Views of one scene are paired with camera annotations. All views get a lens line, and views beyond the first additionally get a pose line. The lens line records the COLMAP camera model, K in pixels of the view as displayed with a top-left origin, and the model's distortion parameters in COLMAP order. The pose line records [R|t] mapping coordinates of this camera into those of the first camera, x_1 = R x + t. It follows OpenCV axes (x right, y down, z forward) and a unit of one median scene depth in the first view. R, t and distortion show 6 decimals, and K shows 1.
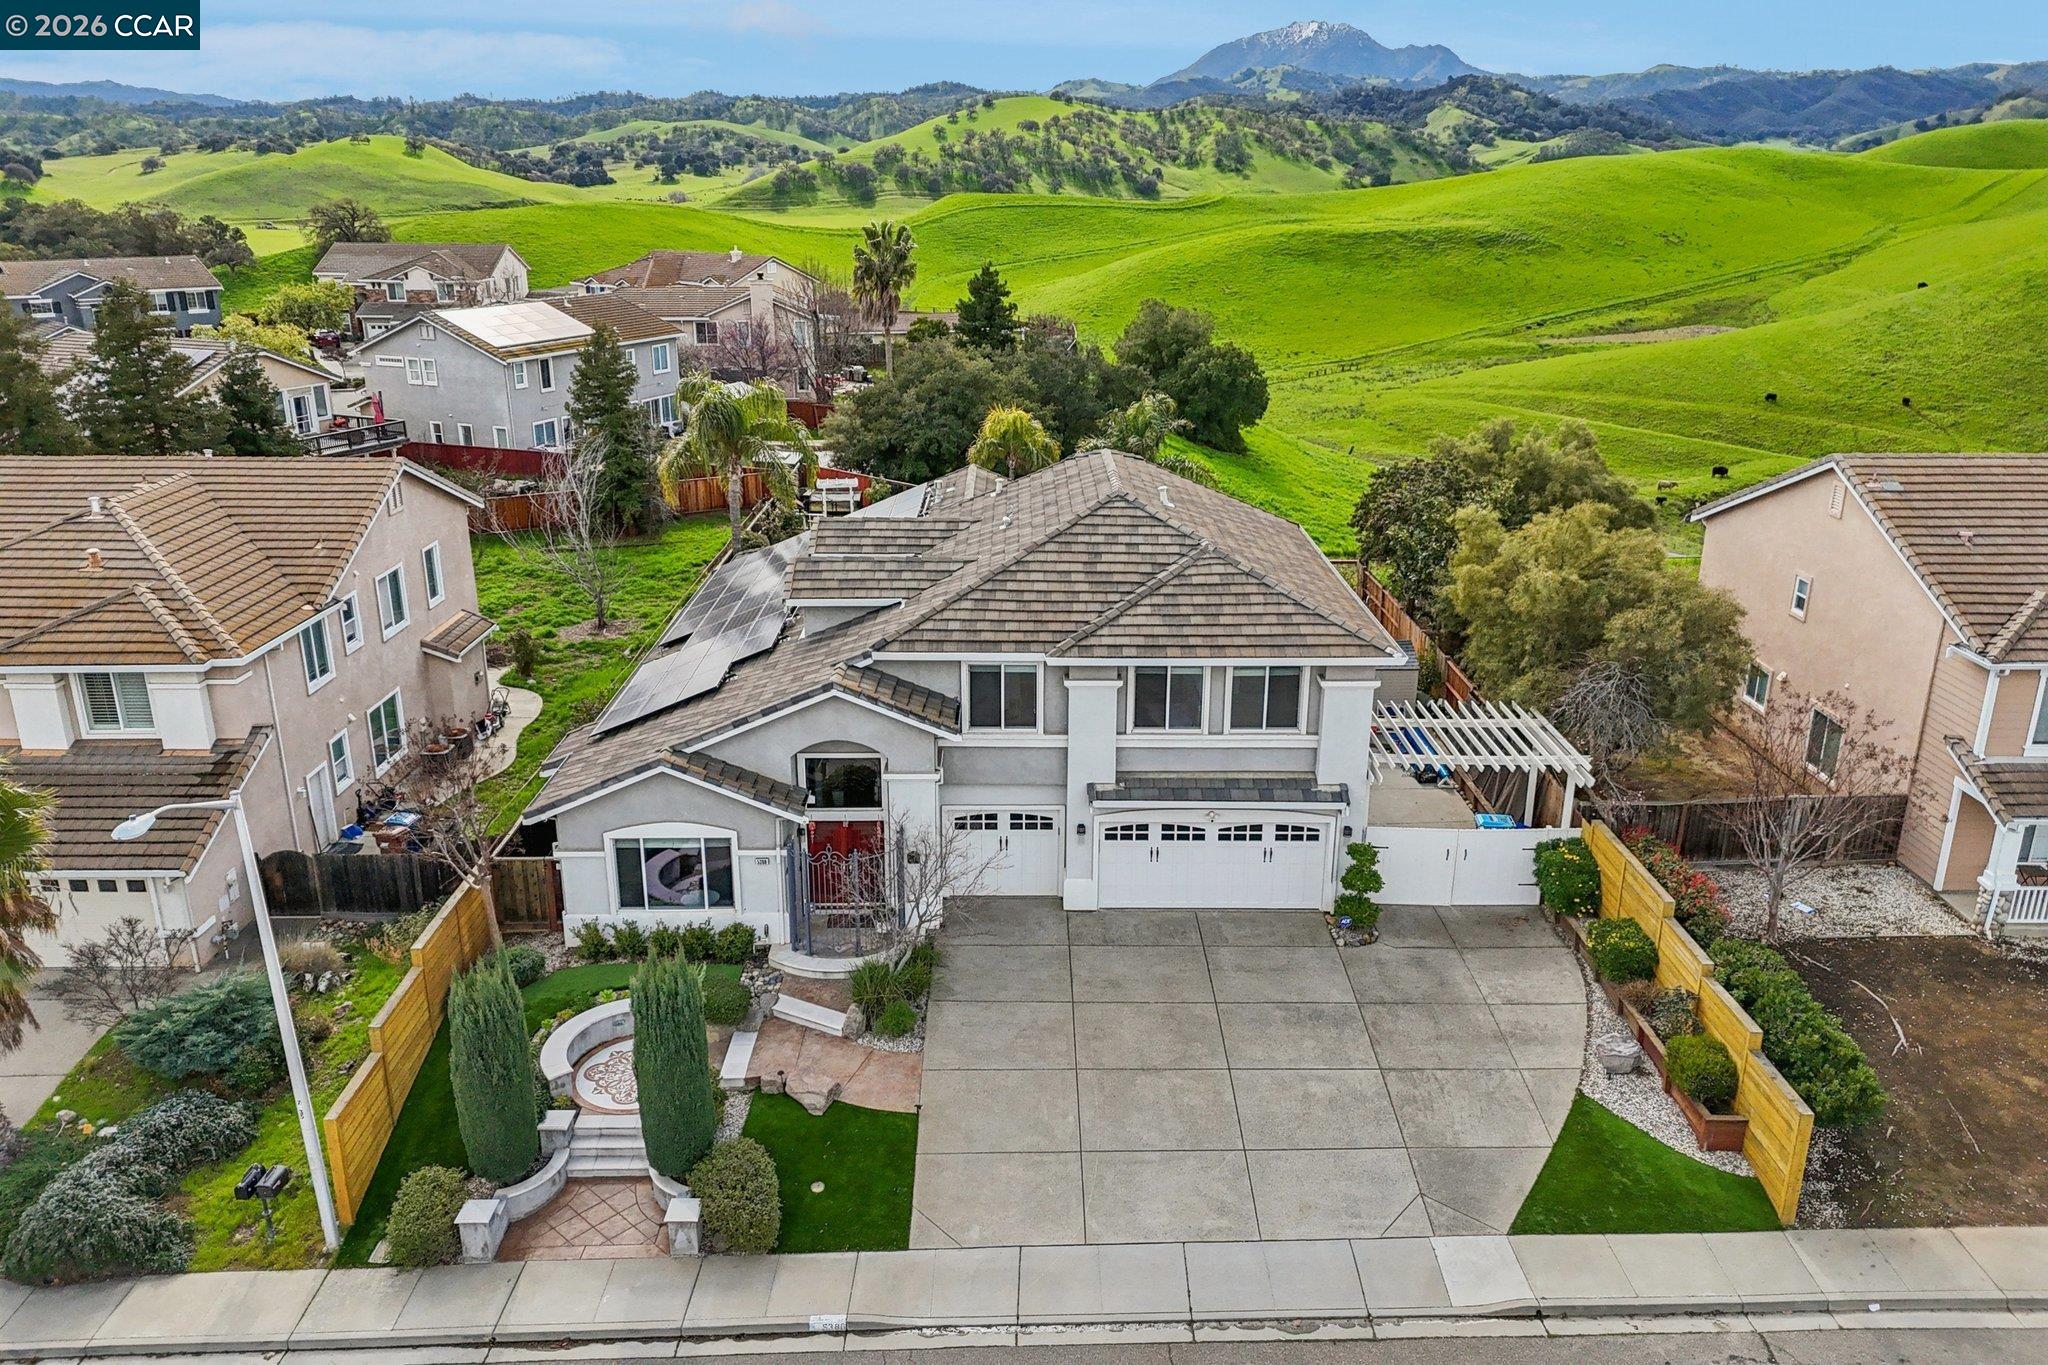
lens RADIAL K [[1502.6, 0, 1022.2], [0, 1502.6, 674.2], [0, 0, 1]] dist [0.062071, -0.052422]
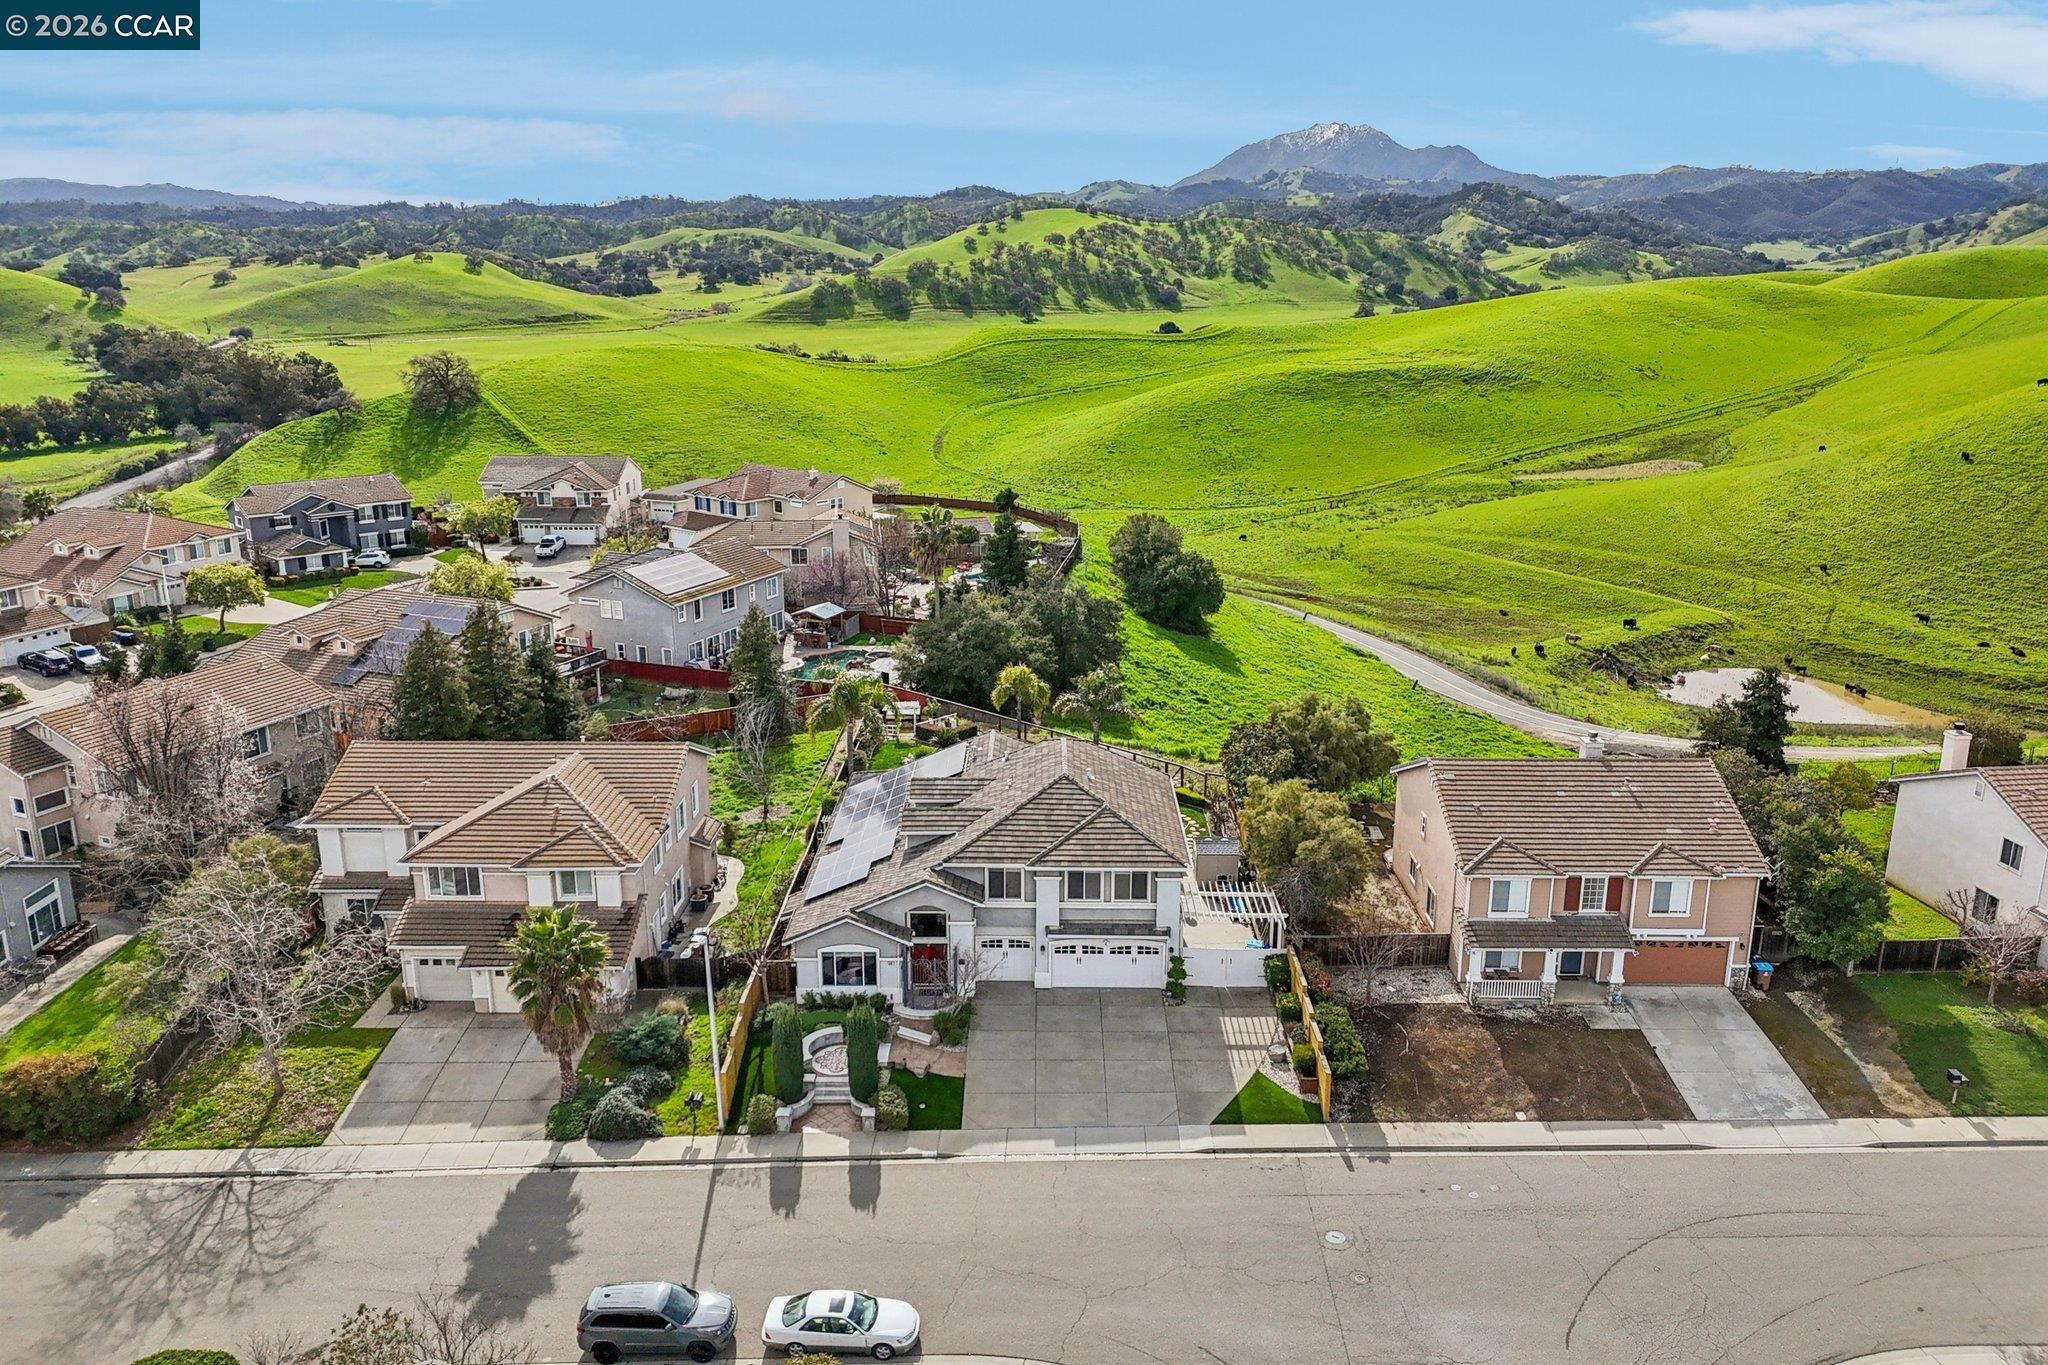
lens RADIAL K [[1496.4, 0, 1016.6], [0, 1496.4, 680.0], [0, 0, 1]] dist [0.097205, -0.111840]
pose [[0.999755, 0.001686, -0.022063, 0.003795], [-0.002826, 0.998657, -0.051729, -0.012430], [0.021946, 0.051779, 0.998417, -0.084914]]
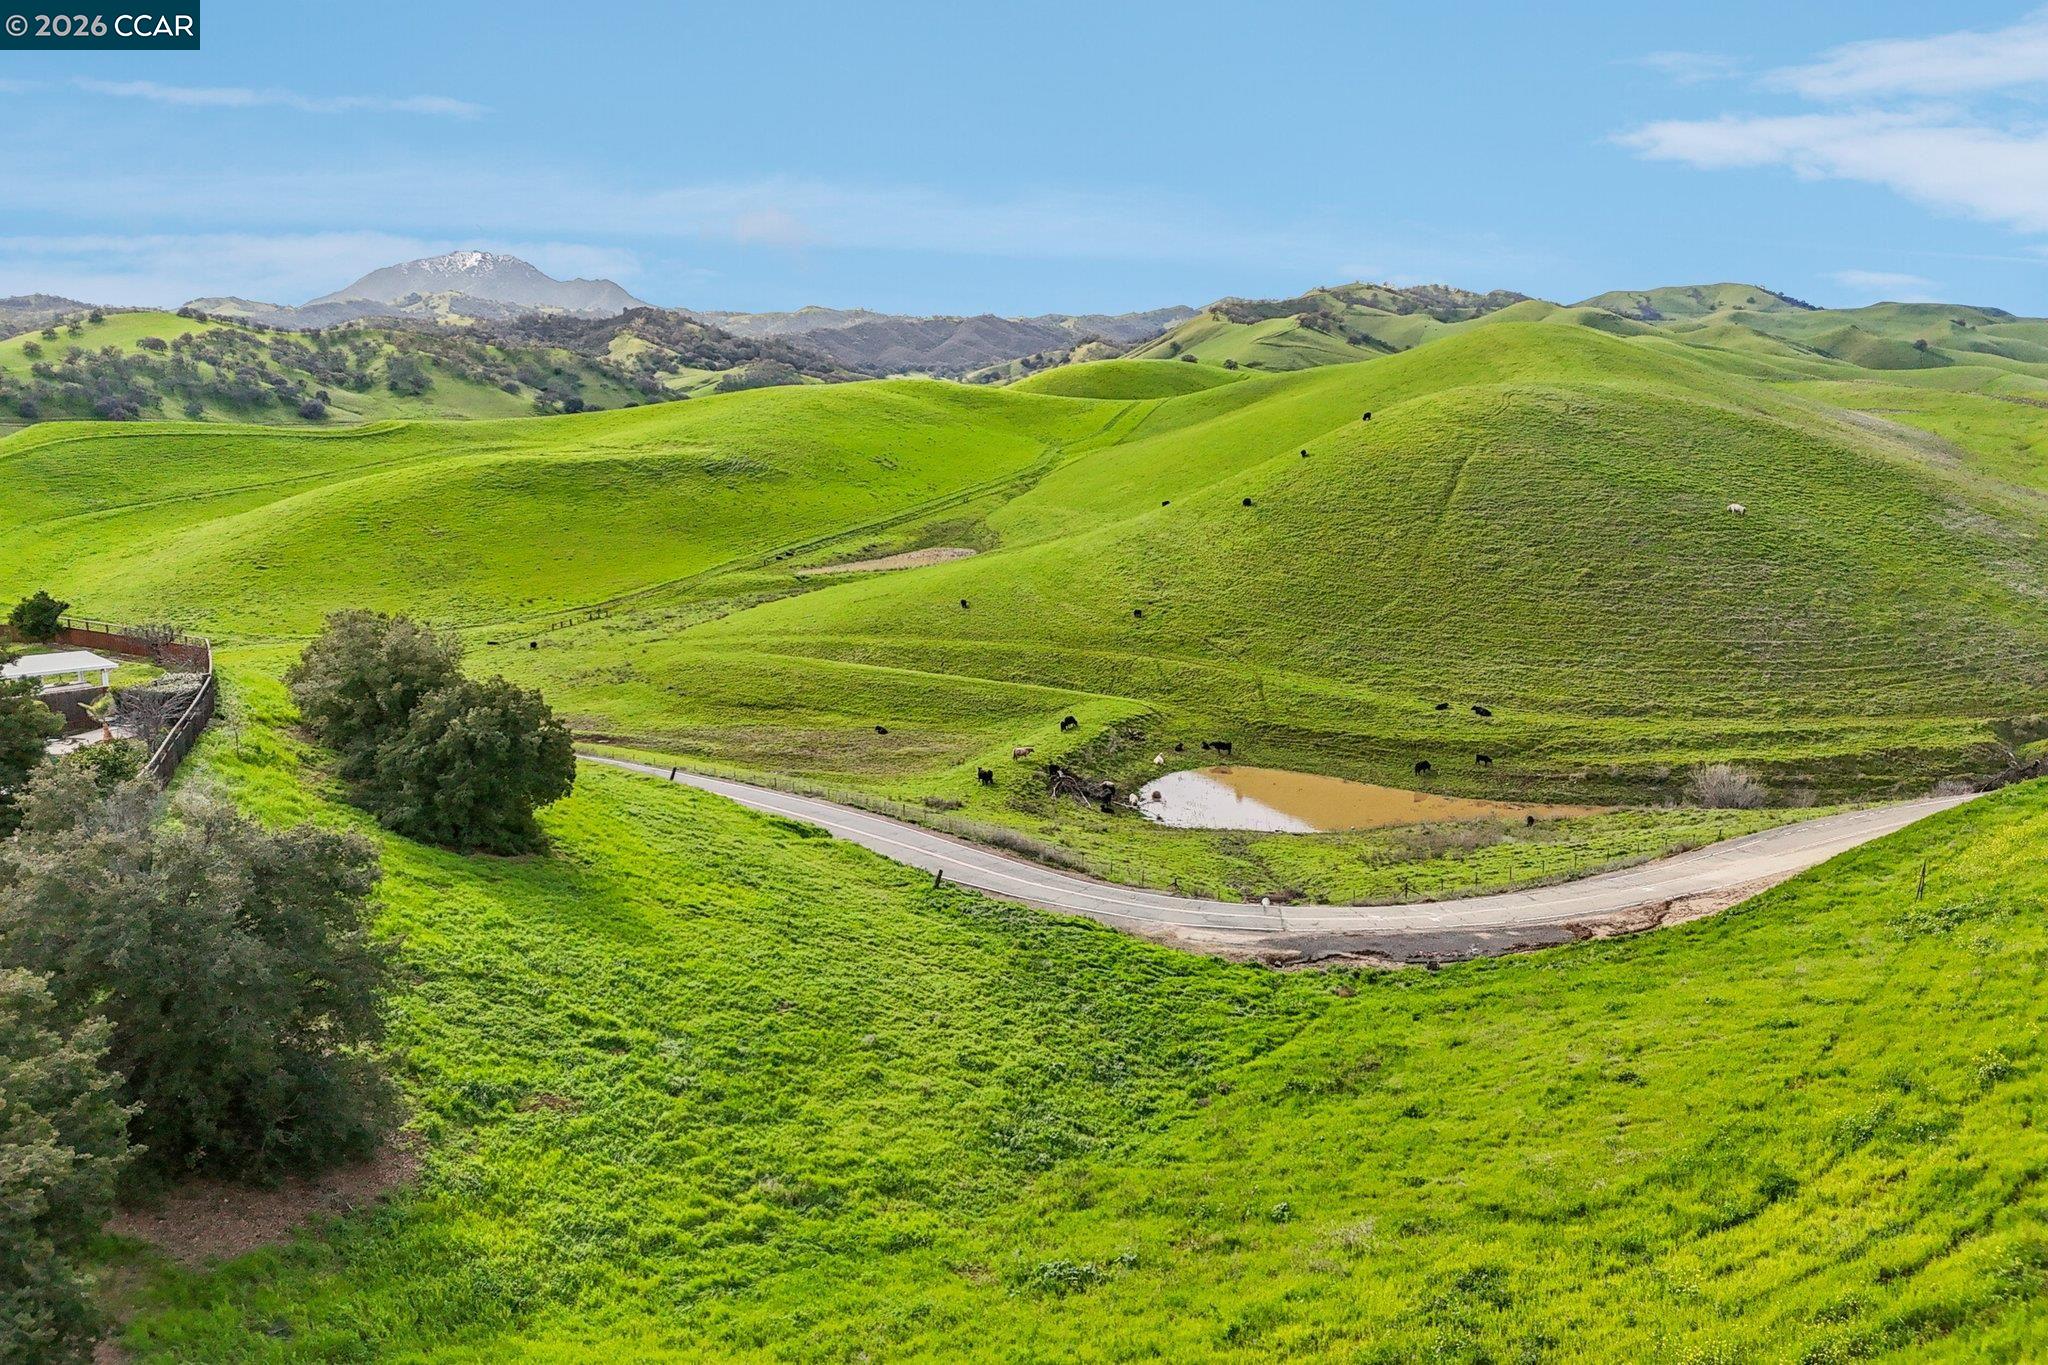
lens RADIAL K [[1484.1, 0, 1049.3], [0, 1484.1, 691.7], [0, 0, 1]] dist [0.043859, -0.048327]
pose [[0.863034, -0.099071, 0.495335, 0.009229], [0.159711, 0.983793, -0.081503, -0.038312], [-0.479233, 0.149450, 0.864870, 0.110461]]
